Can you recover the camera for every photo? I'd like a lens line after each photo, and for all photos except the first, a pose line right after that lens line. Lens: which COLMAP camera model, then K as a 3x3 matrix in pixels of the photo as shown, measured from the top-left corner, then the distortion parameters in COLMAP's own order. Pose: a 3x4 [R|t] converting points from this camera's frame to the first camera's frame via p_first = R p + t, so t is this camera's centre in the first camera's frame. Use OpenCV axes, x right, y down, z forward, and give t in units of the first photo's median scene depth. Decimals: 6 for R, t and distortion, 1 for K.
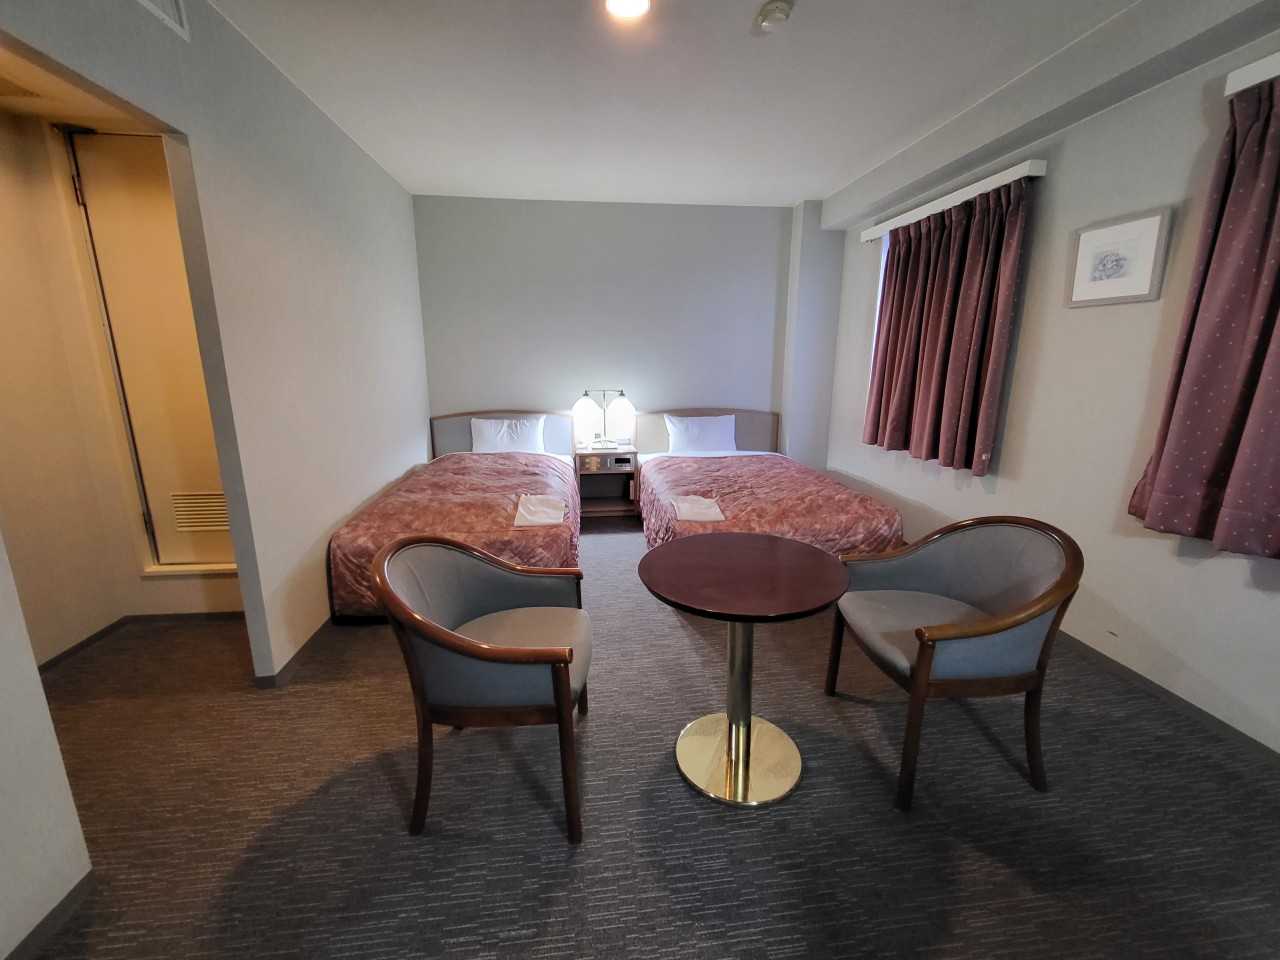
lens RADIAL K [[521.1, 0, 646.8], [0, 521.1, 474.1], [0, 0, 1]] dist [0.001004, 0.000082]
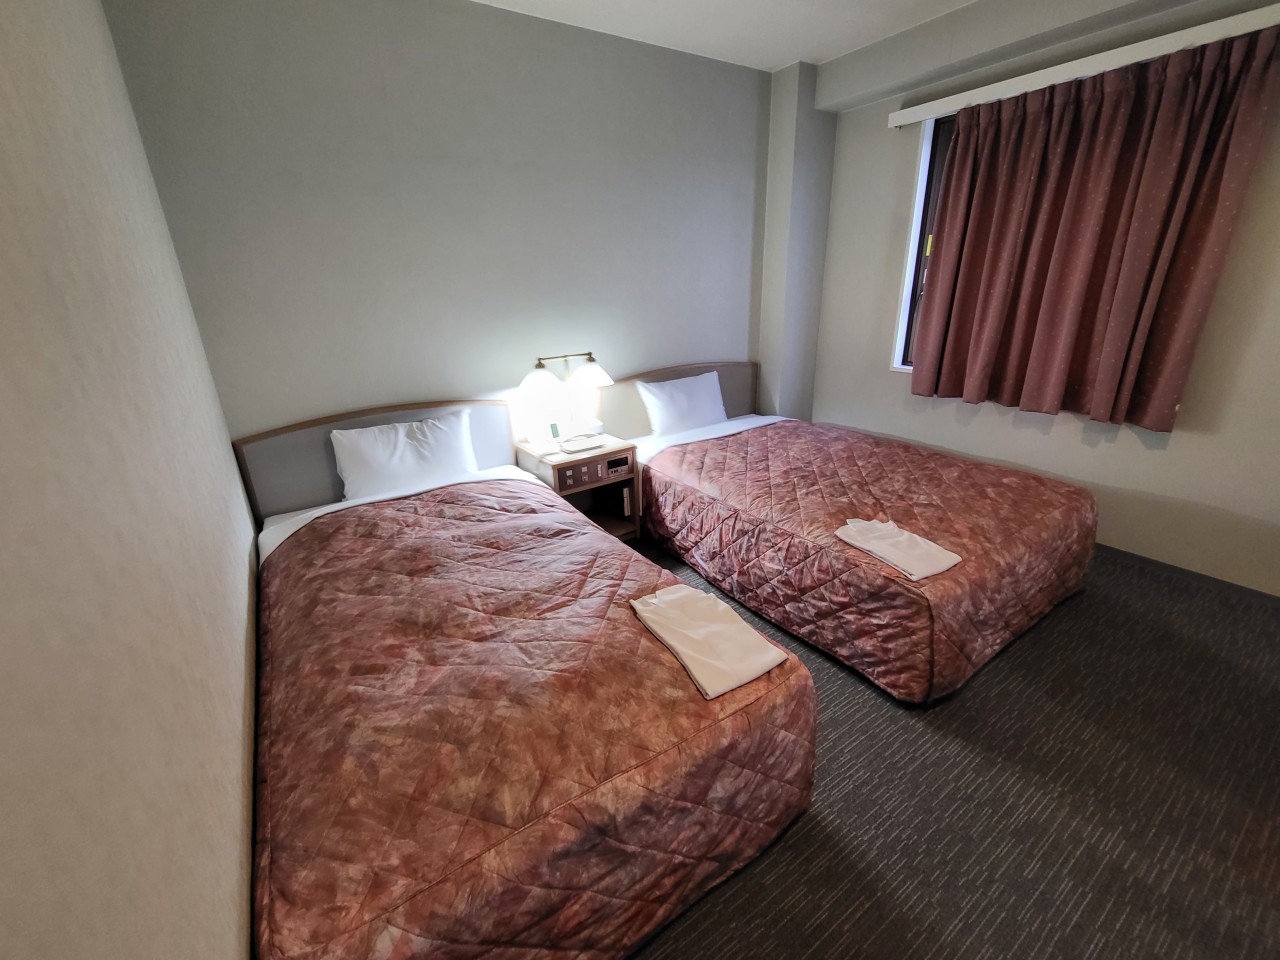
lens RADIAL K [[521.1, 0, 630.5], [0, 521.1, 470.0], [0, 0, 1]] dist [0.001004, 0.000082]
pose [[0.892456, -0.180656, 0.413383, -0.296648], [0.131018, 0.980617, 0.145690, -0.107858], [-0.431690, -0.075861, 0.898826, 0.406760]]
